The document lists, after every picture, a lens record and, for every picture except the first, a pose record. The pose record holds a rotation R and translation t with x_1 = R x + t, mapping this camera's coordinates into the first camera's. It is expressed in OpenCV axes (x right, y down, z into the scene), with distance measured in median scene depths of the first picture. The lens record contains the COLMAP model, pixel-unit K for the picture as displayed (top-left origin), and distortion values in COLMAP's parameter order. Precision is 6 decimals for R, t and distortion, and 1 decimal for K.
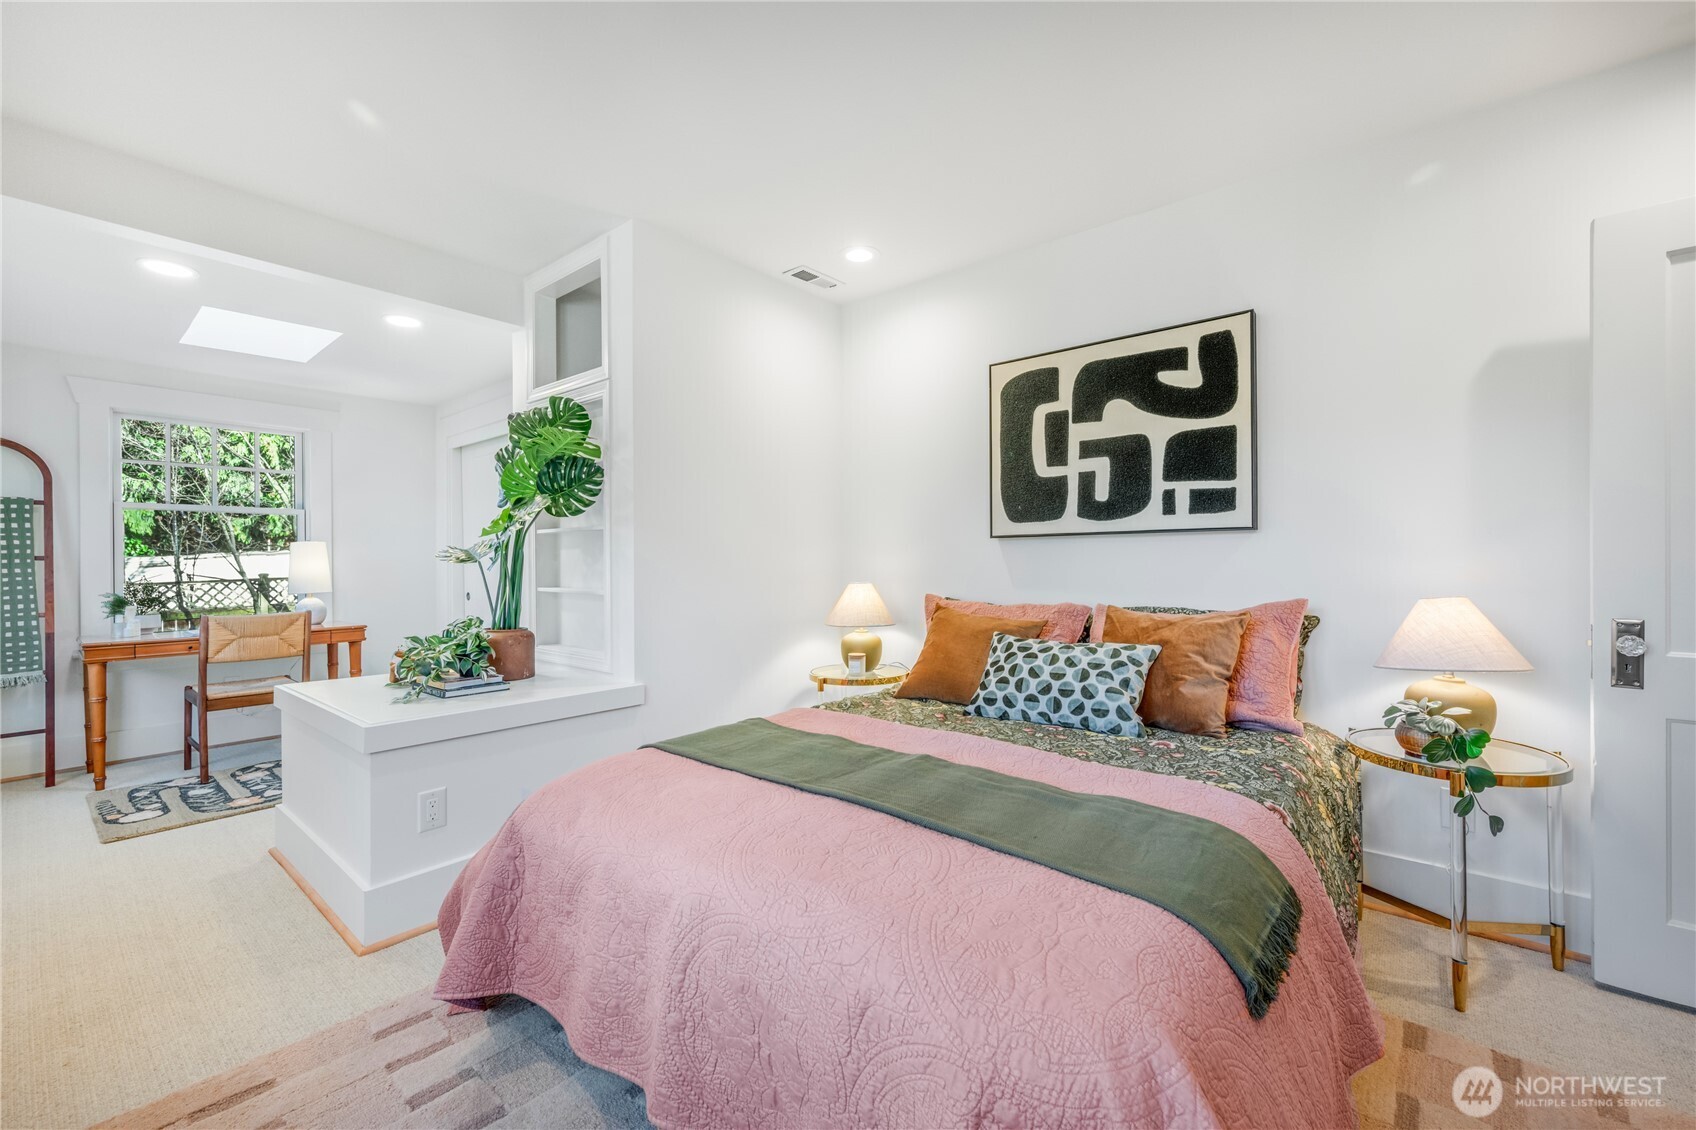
lens RADIAL K [[698.0, 0, 851.8], [0, 698.0, 558.3], [0, 0, 1]] dist [0.001649, 0.000116]
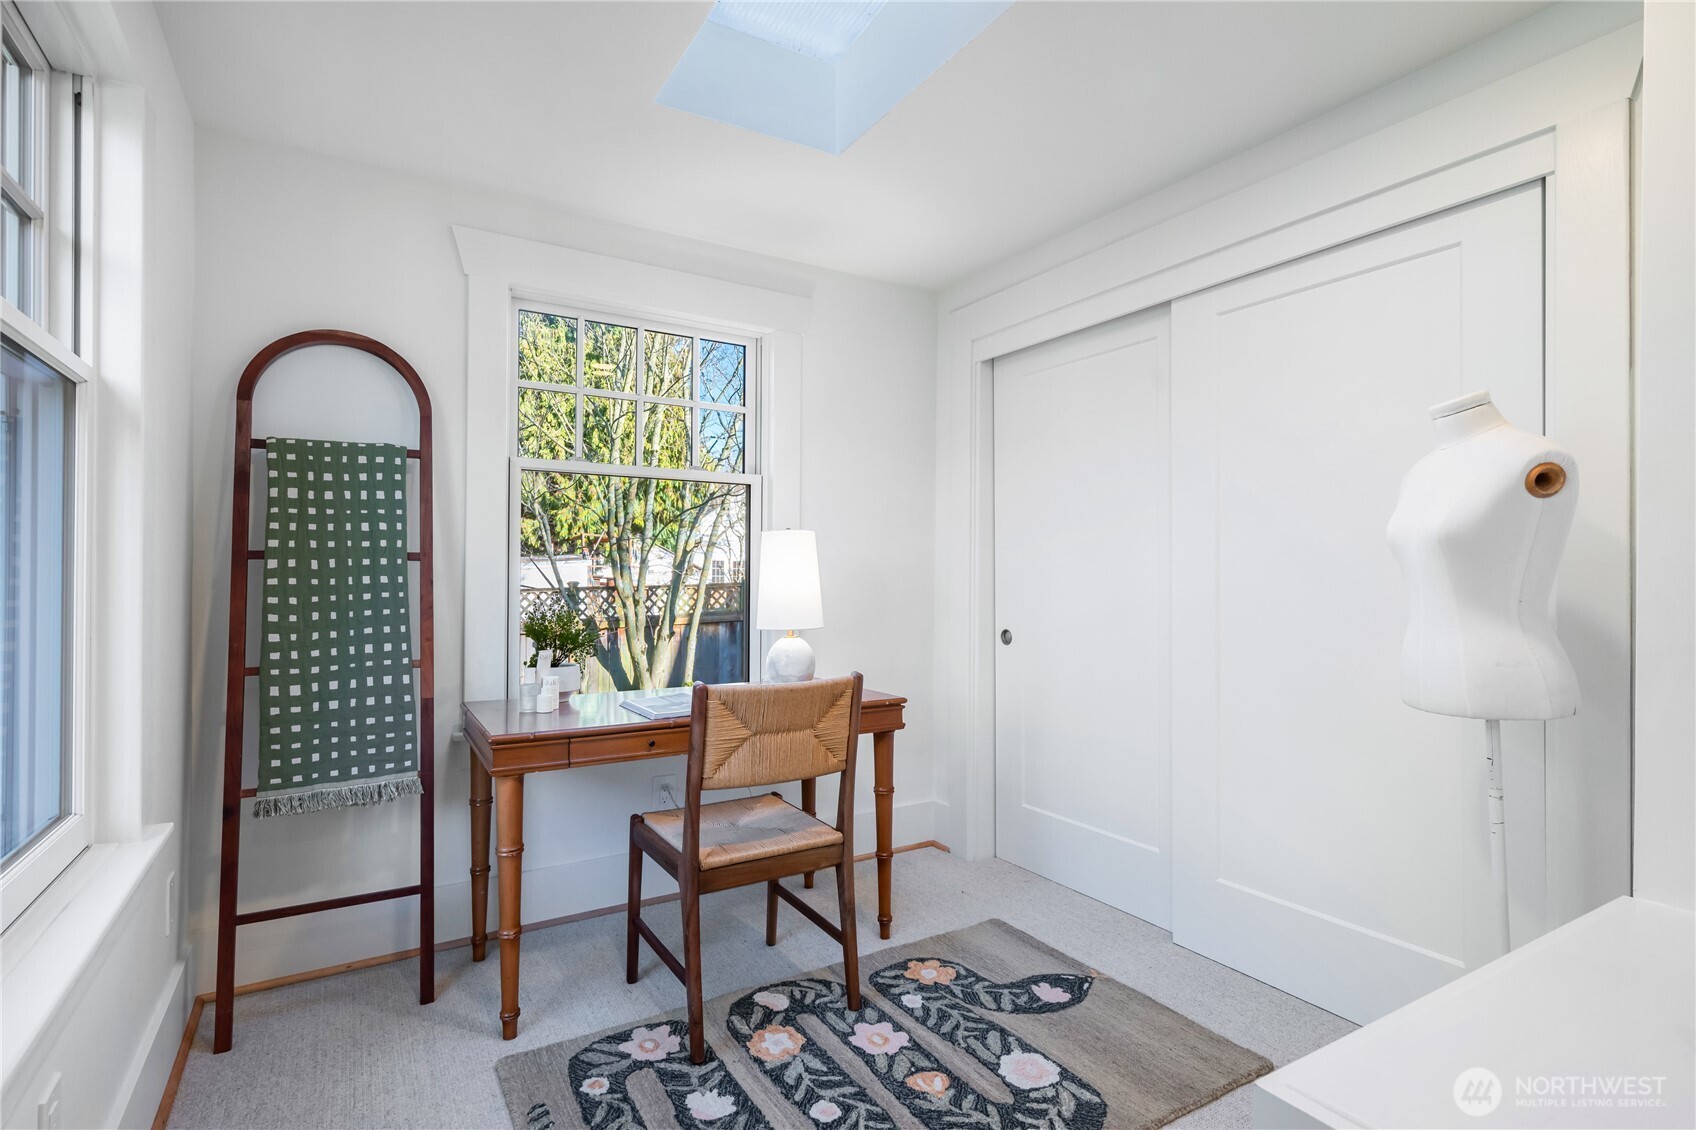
lens RADIAL K [[819.2, 0, 848.0], [0, 819.2, 565.0], [0, 0, 1]] dist [-0.003277, -0.000319]
pose [[0.950236, 0.012194, -0.311292, -0.652612], [-0.014258, 0.999889, -0.004356, 0.004254], [0.311205, 0.008577, 0.950304, 0.510046]]
